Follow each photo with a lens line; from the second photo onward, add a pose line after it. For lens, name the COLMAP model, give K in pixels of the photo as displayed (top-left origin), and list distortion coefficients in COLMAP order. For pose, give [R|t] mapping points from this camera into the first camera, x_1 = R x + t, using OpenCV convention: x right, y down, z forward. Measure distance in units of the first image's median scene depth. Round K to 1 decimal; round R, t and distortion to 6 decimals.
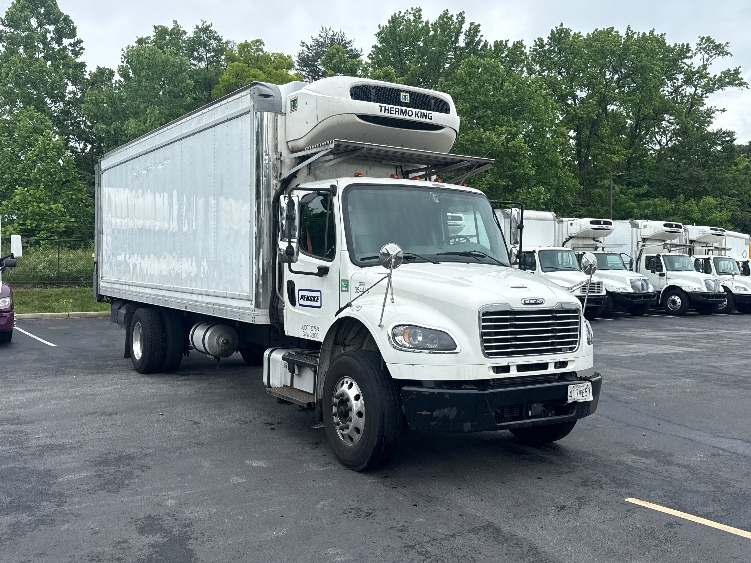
lens RADIAL K [[682.9, 0, 381.2], [0, 682.9, 282.9], [0, 0, 1]] dist [-0.009433, 0.000000]
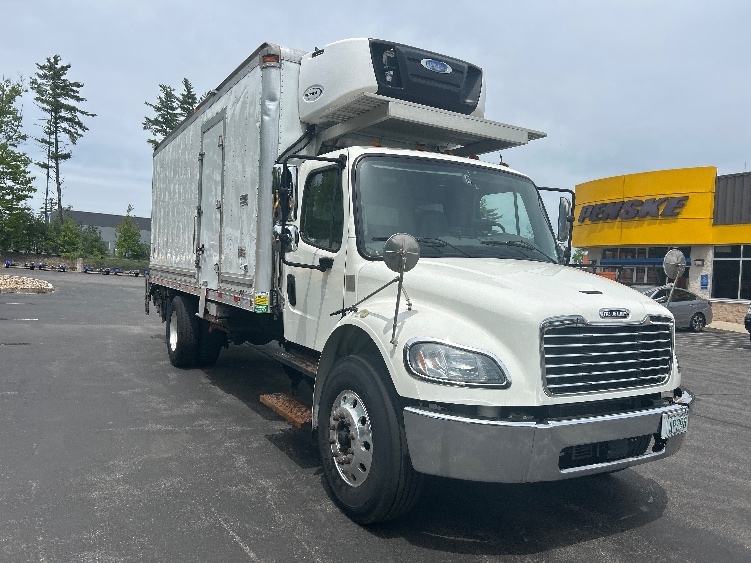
lens RADIAL K [[567.4, 0, 370.2], [0, 567.4, 288.6], [0, 0, 1]] dist [0.007552, -0.011872]
pose [[0.998030, 0.030428, -0.054873, 0.002832], [-0.029611, 0.999439, 0.015649, -0.000252], [0.055318, -0.013993, 0.998371, 0.357746]]
